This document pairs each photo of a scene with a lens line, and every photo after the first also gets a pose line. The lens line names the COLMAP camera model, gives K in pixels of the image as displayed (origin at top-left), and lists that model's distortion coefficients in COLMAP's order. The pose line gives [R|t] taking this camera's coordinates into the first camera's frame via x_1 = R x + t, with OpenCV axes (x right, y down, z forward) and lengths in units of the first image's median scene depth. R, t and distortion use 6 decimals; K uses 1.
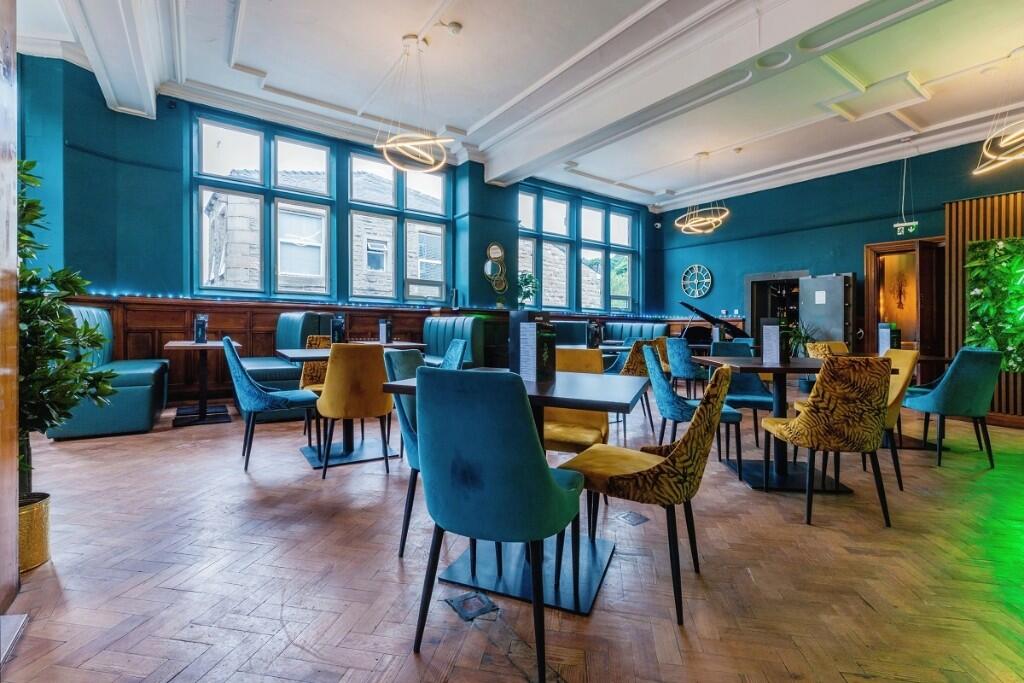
lens RADIAL K [[460.7, 0, 514.0], [0, 460.7, 319.7], [0, 0, 1]] dist [0.000586, 0.000107]
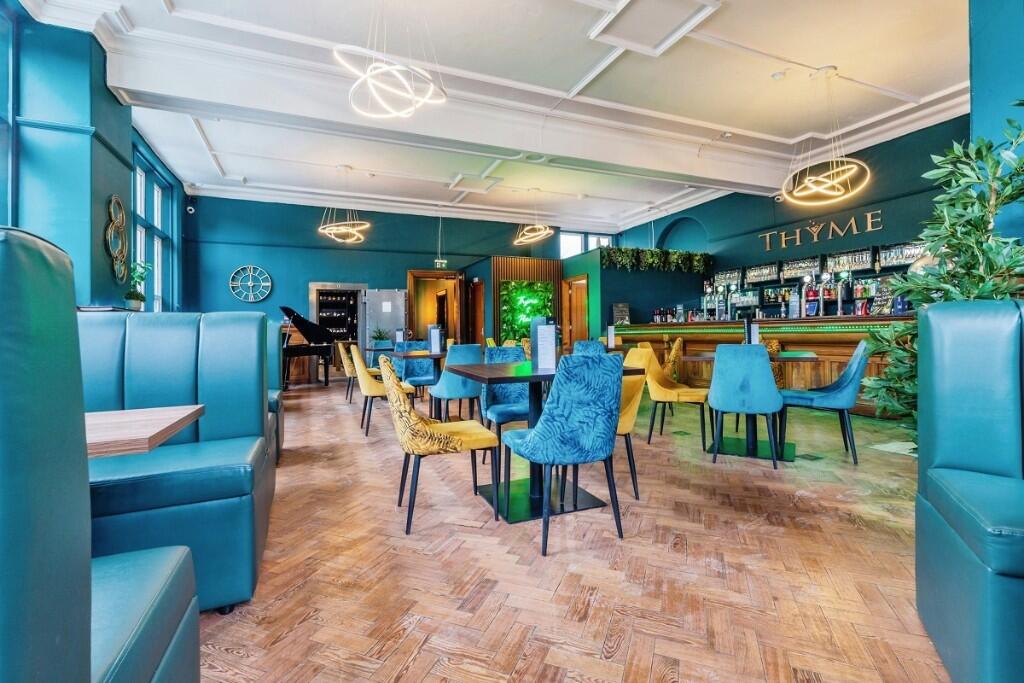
lens RADIAL K [[460.7, 0, 514.0], [0, 460.7, 319.7], [0, 0, 1]] dist [0.000586, 0.000107]
pose [[0.193686, 0.001753, 0.981062, -0.541655], [0.010690, 0.999935, -0.003897, -0.004096], [-0.981005, 0.011242, 0.193655, 0.424430]]
